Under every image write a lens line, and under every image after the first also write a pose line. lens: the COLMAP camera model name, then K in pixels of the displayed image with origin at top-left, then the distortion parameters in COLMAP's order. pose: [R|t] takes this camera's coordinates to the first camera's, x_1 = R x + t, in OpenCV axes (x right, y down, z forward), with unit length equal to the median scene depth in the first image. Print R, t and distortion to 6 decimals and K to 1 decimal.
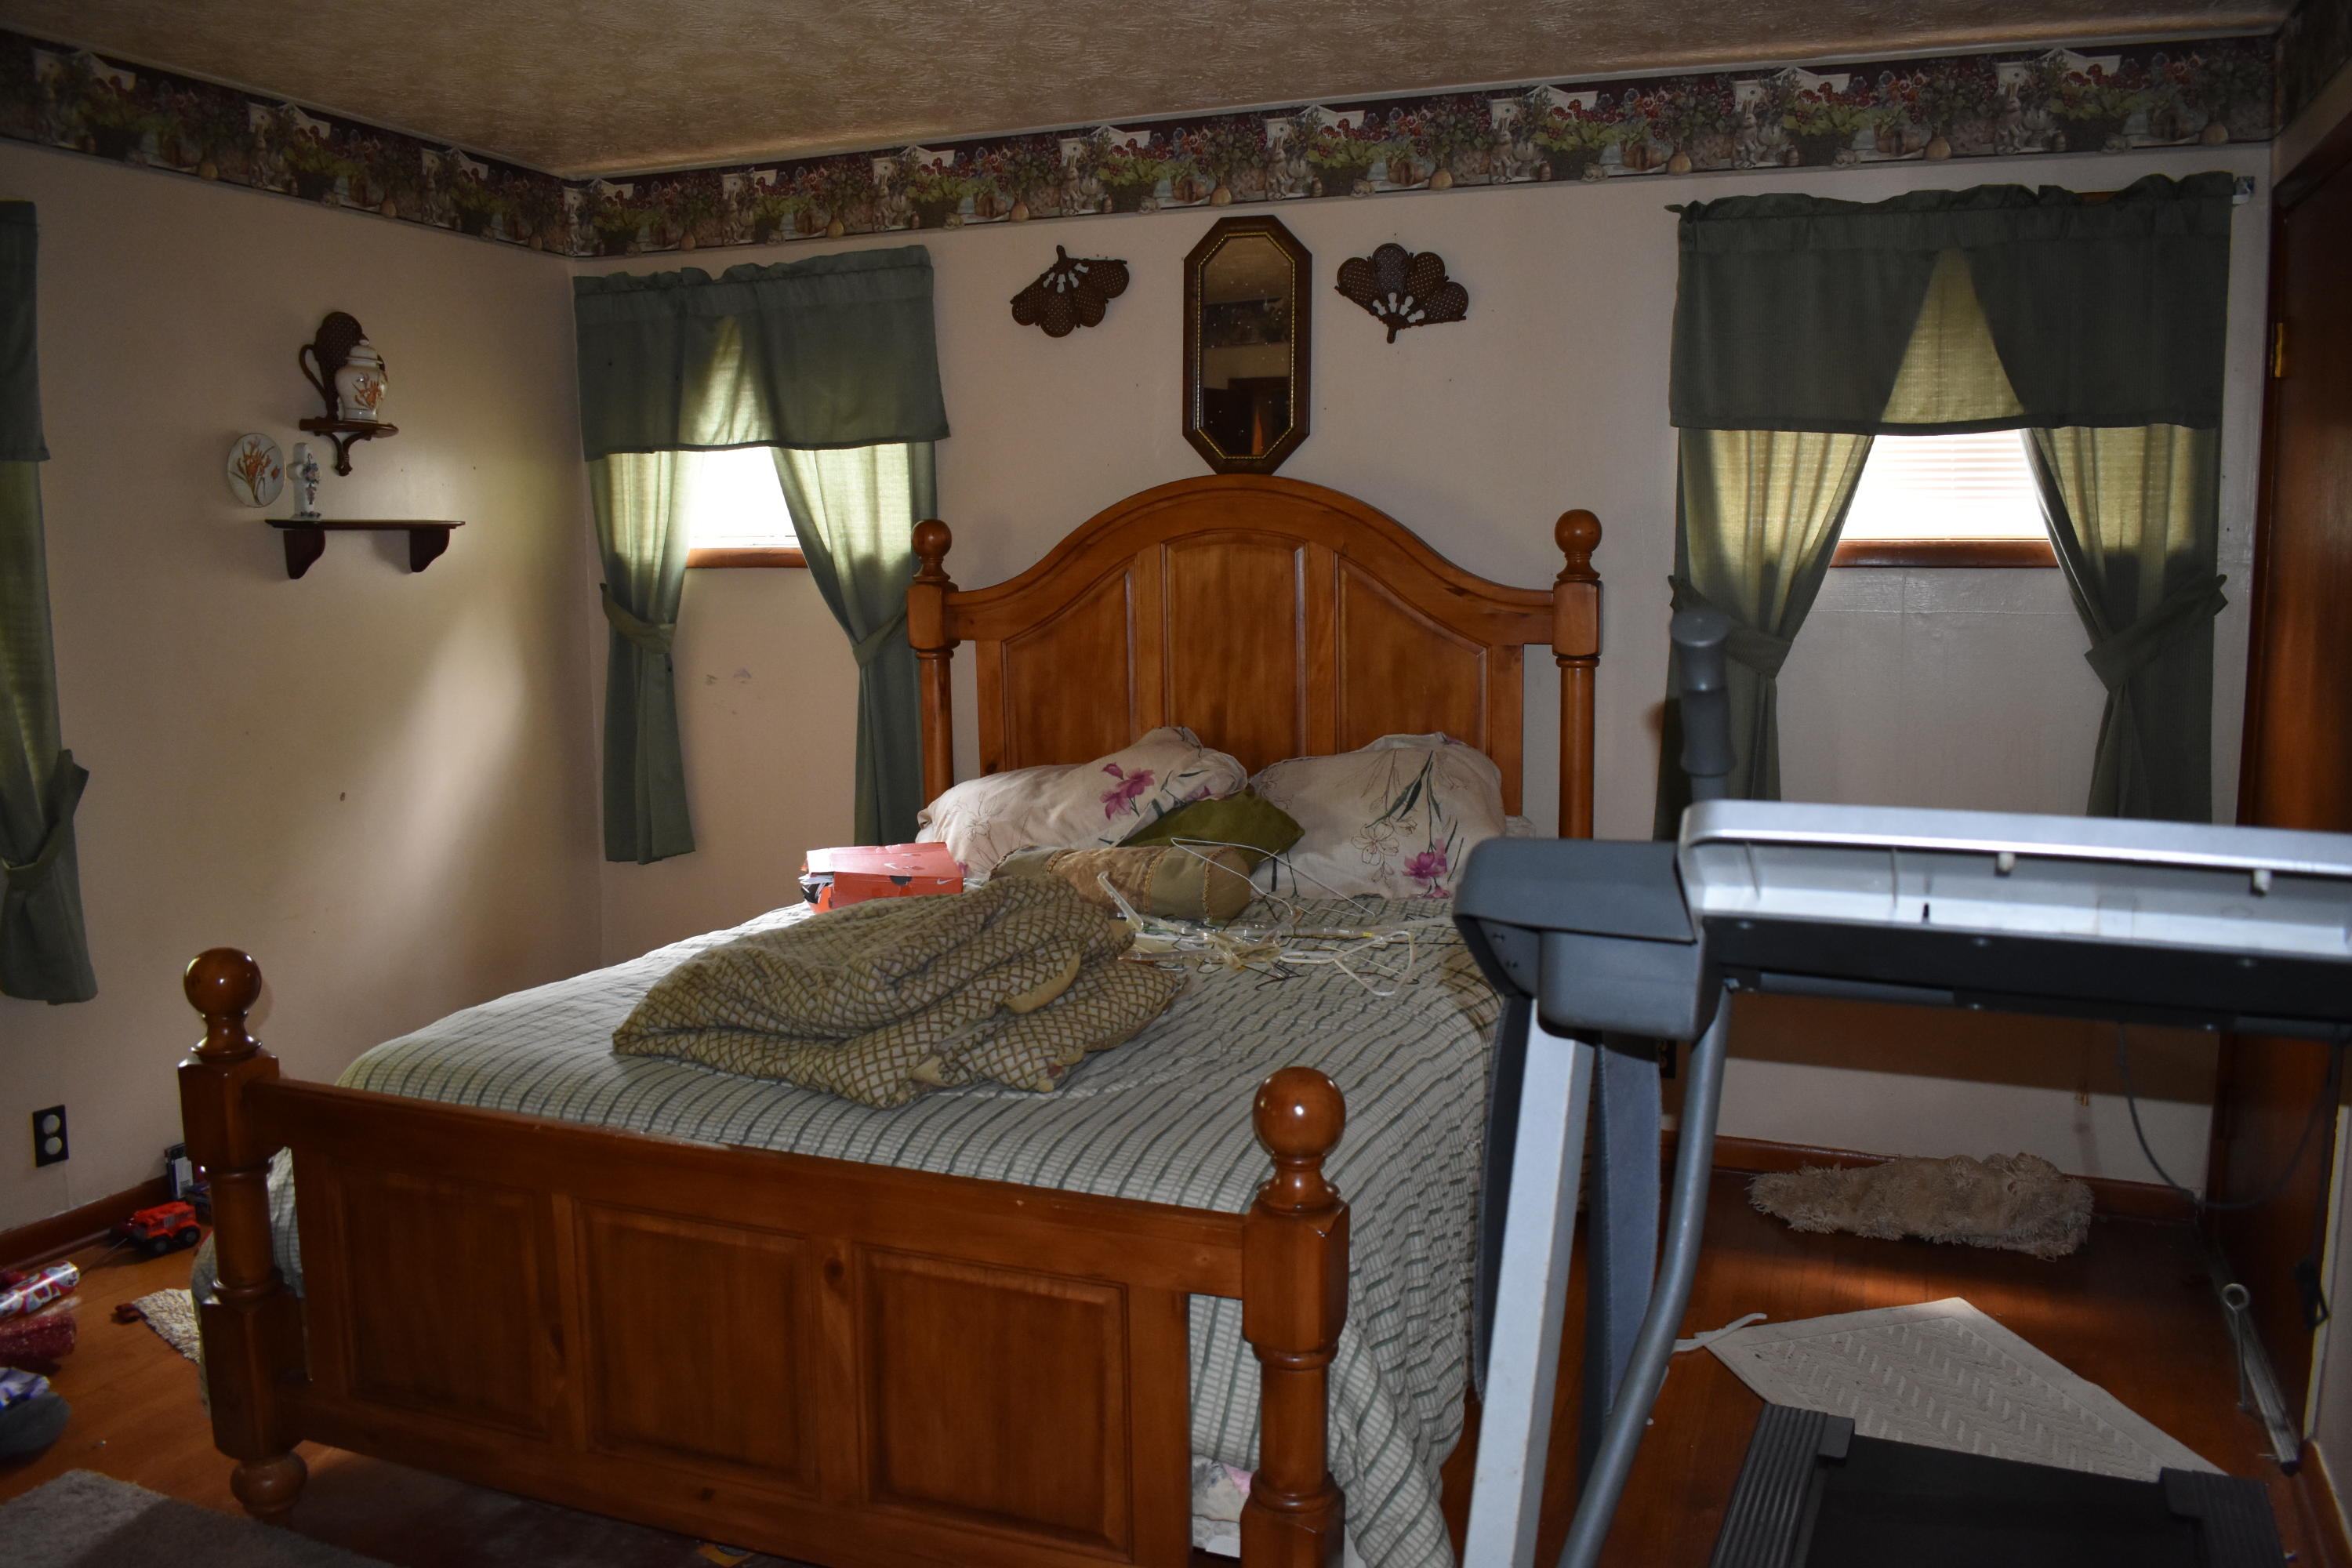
lens RADIAL K [[1852.9, 0, 1188.2], [0, 1852.9, 780.6], [0, 0, 1]] dist [-0.092906, 0.014397]
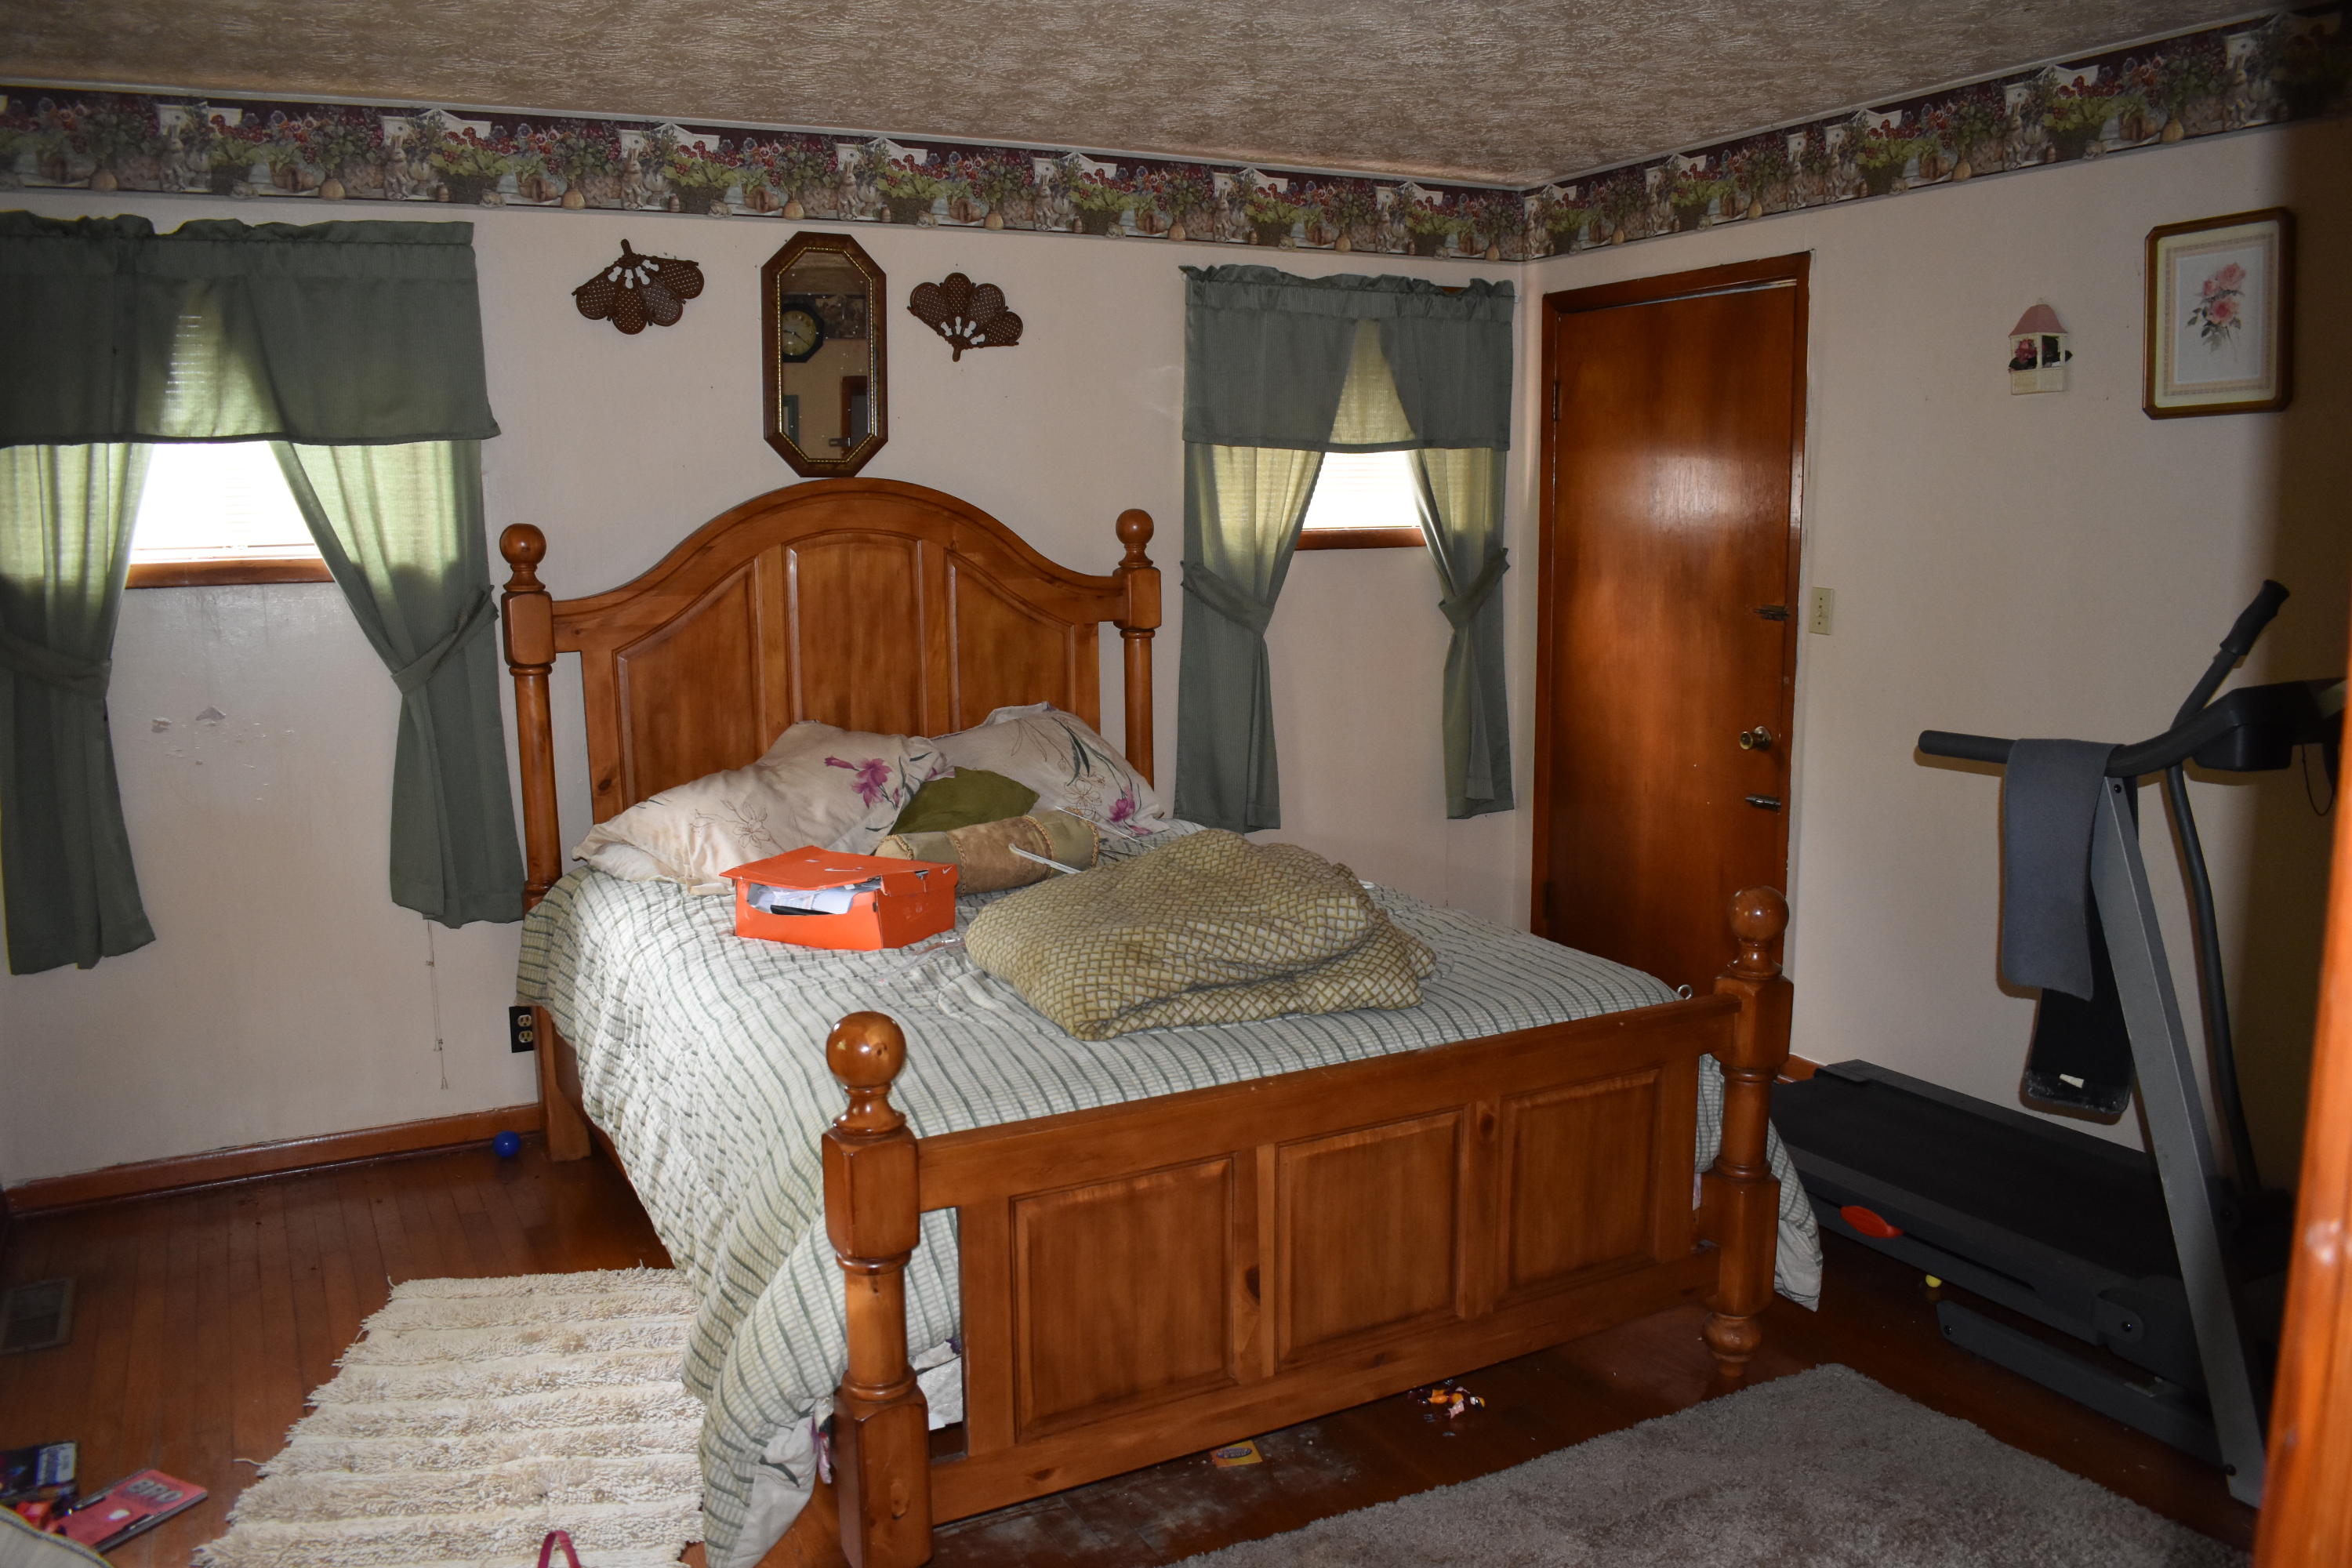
lens RADIAL K [[1751.1, 0, 1096.4], [0, 1751.1, 826.6], [0, 0, 1]] dist [-0.079341, 0.008554]
pose [[0.674378, -0.127897, 0.727225, -0.630485], [0.115276, 0.991045, 0.067397, -0.017563], [-0.729332, 0.038380, 0.683082, 0.217886]]
